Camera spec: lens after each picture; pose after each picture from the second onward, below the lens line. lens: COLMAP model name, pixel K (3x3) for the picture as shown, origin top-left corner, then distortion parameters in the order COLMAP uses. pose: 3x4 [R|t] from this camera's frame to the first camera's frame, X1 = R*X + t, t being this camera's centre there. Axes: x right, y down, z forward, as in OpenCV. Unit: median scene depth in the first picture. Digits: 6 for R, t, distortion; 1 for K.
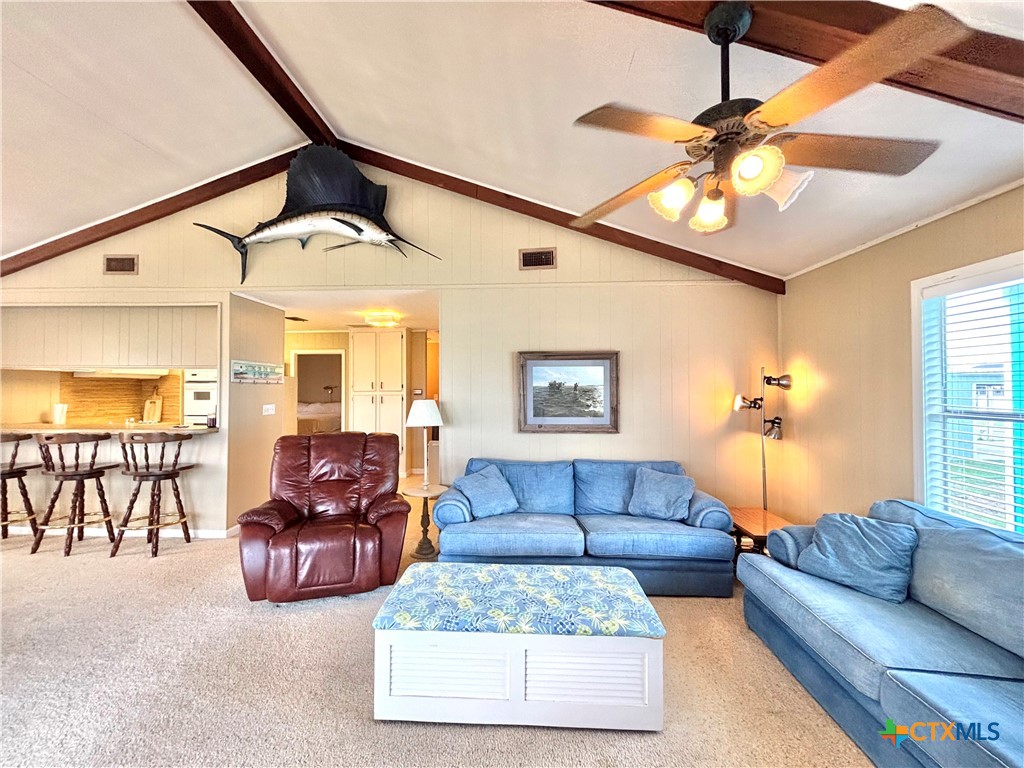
lens RADIAL K [[409.6, 0, 504.9], [0, 409.6, 383.8], [0, 0, 1]] dist [0.002649, -0.000350]
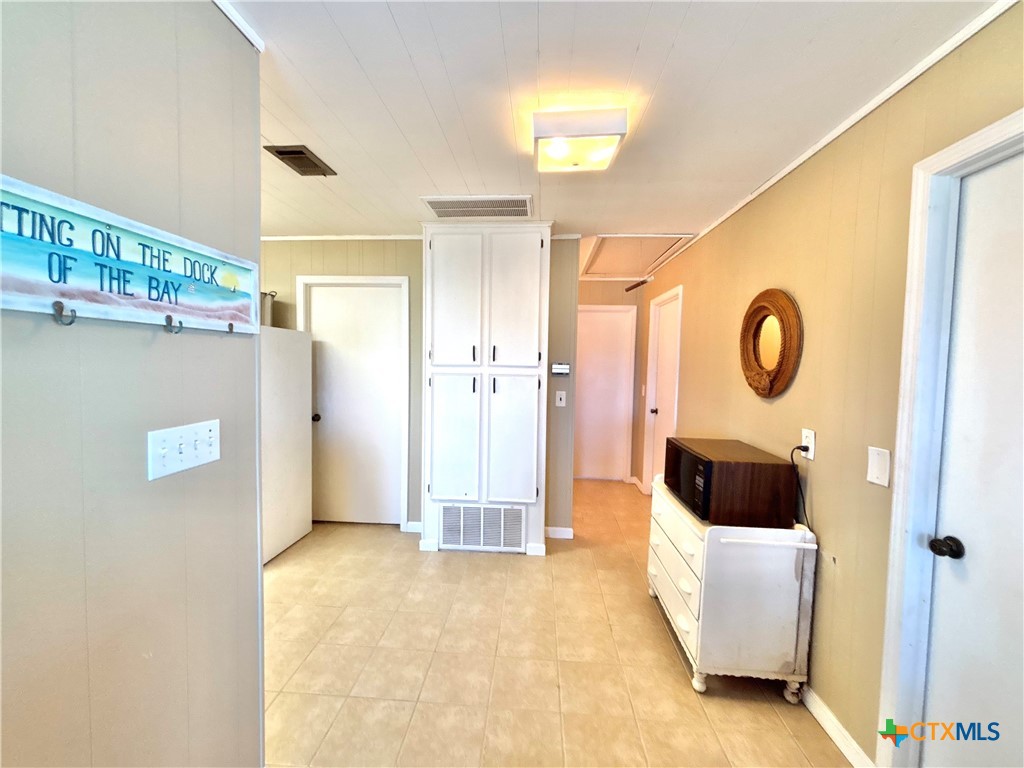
lens RADIAL K [[409.6, 0, 510.4], [0, 409.6, 382.3], [0, 0, 1]] dist [0.002649, -0.000350]
pose [[0.999604, 0.023971, -0.014724, -0.477290], [-0.022975, 0.997659, 0.064410, 0.010758], [0.016234, -0.064046, 0.997815, 0.942207]]
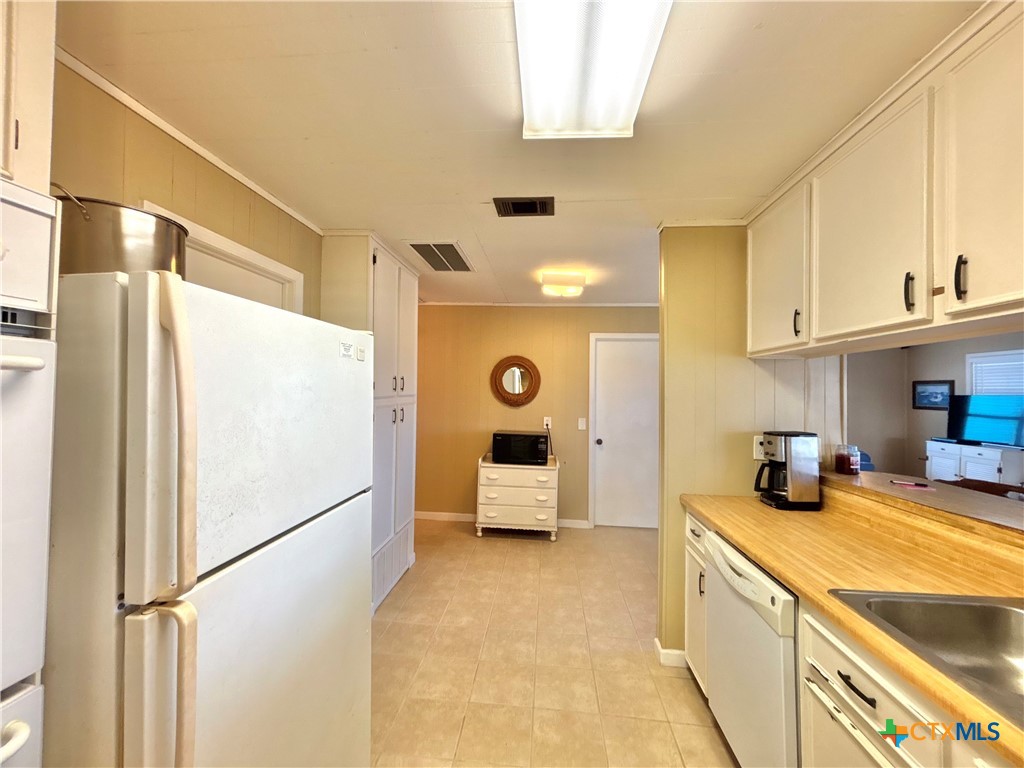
lens RADIAL K [[409.6, 0, 510.0], [0, 409.6, 379.7], [0, 0, 1]] dist [0.002649, -0.000350]
pose [[0.044387, 0.024790, 0.998707, -1.310620], [-0.027487, 0.999344, -0.023585, 0.012224], [-0.998636, -0.026404, 0.045039, 1.473857]]
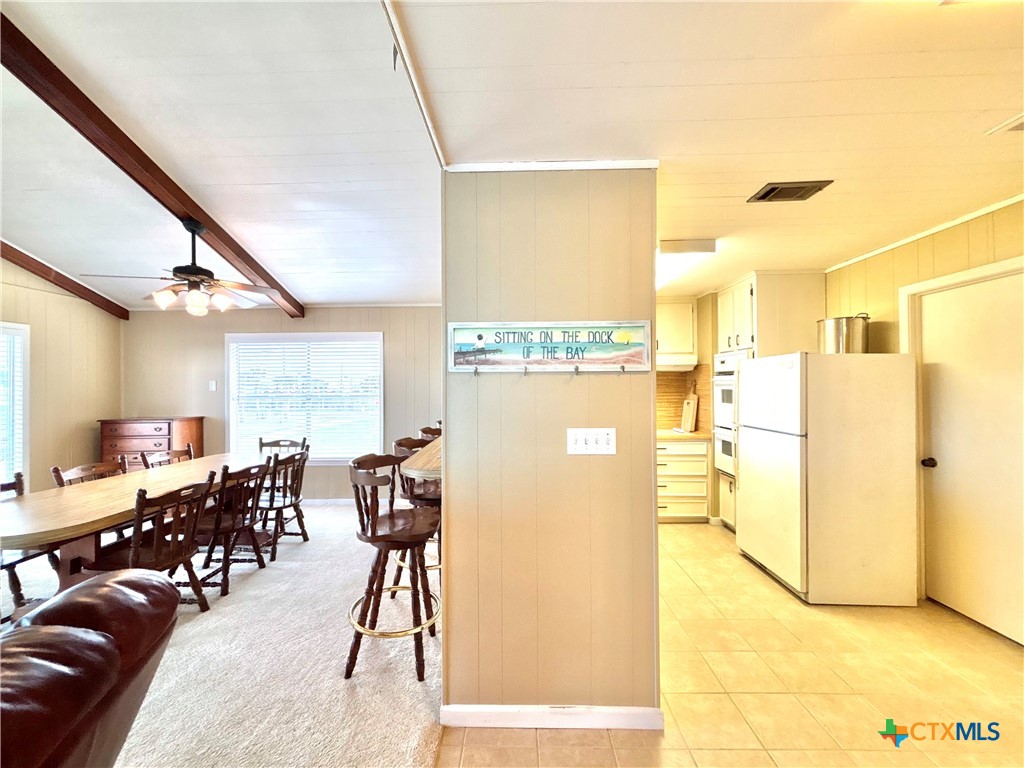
lens RADIAL K [[409.6, 0, 511.8], [0, 409.6, 383.5], [0, 0, 1]] dist [0.002649, -0.000350]
pose [[0.030056, -0.004512, -0.999538, -0.237850], [0.020314, 0.999786, -0.003903, 0.010610], [0.999342, -0.020188, 0.030141, 1.104827]]
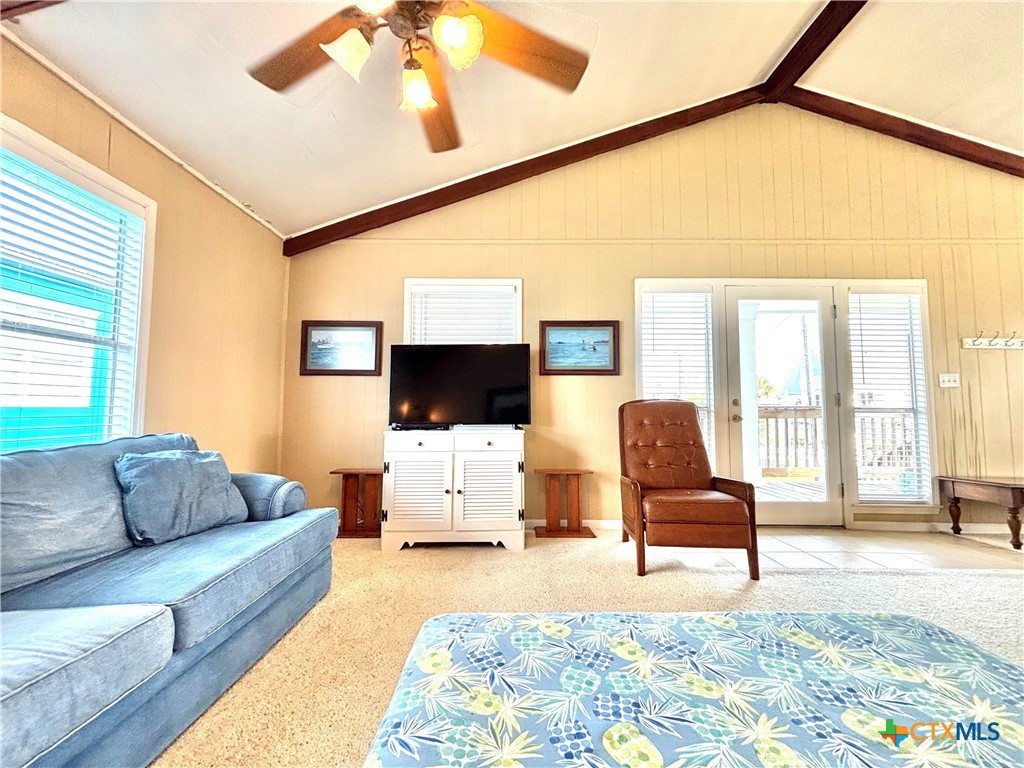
lens RADIAL K [[409.6, 0, 507.7], [0, 409.6, 382.1], [0, 0, 1]] dist [0.002649, -0.000350]
pose [[-0.999269, -0.009986, -0.036900, 0.129619], [-0.007029, 0.996816, -0.079421, 0.131676], [0.037576, -0.079104, -0.996158, 0.710813]]
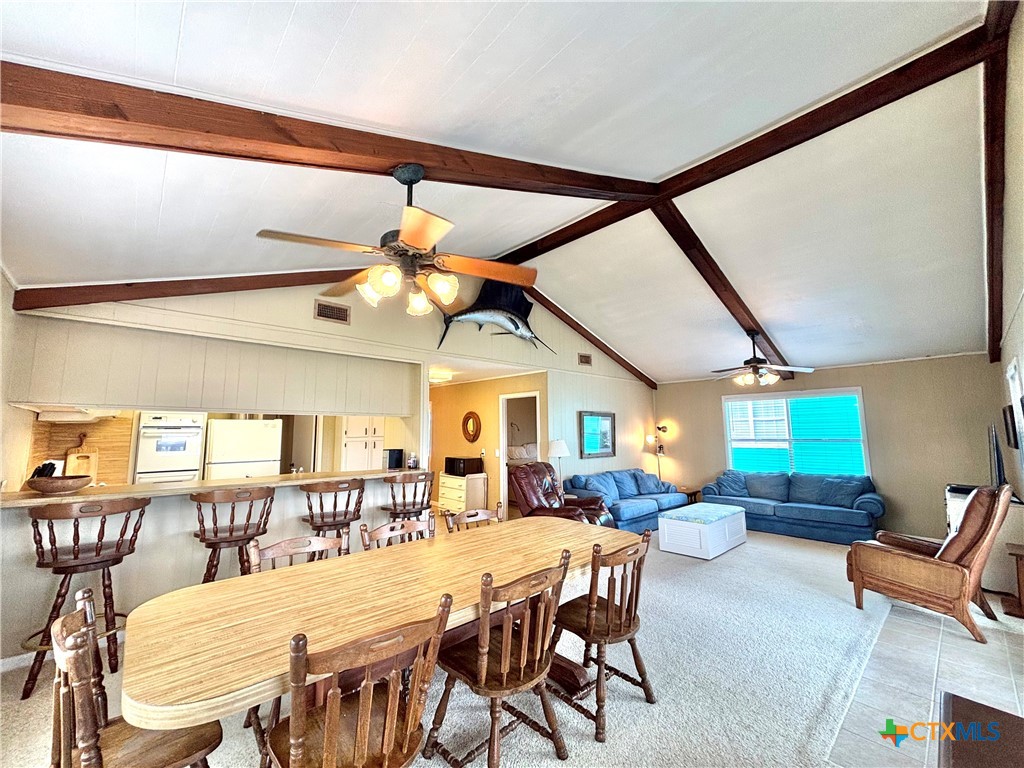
lens RADIAL K [[409.6, 0, 509.7], [0, 409.6, 379.8], [0, 0, 1]] dist [0.002649, -0.000350]
pose [[0.706329, 0.085539, 0.702696, -1.405187], [-0.001198, 0.992815, -0.119651, -0.003413], [-0.707882, 0.083671, 0.701357, -0.014448]]
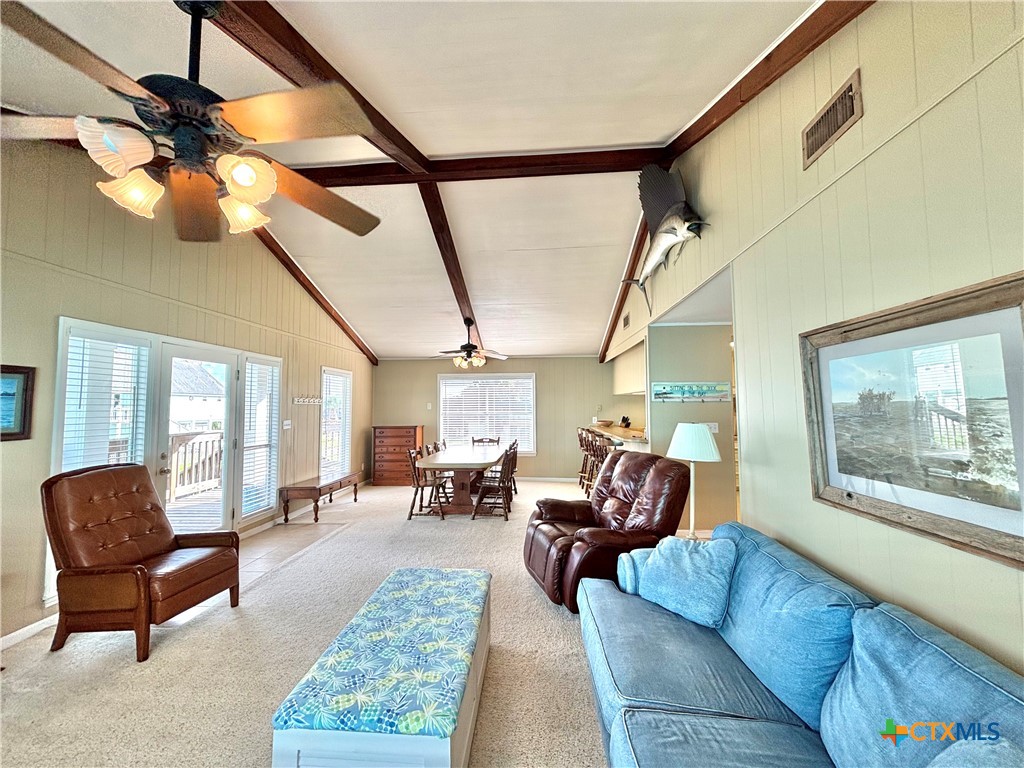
lens RADIAL K [[409.6, 0, 508.9], [0, 409.6, 381.4], [0, 0, 1]] dist [0.002649, -0.000350]
pose [[-0.019529, -0.061159, -0.997937, 0.527766], [0.017269, 0.997958, -0.061498, 0.003318], [0.999660, -0.018434, -0.018433, 0.644518]]
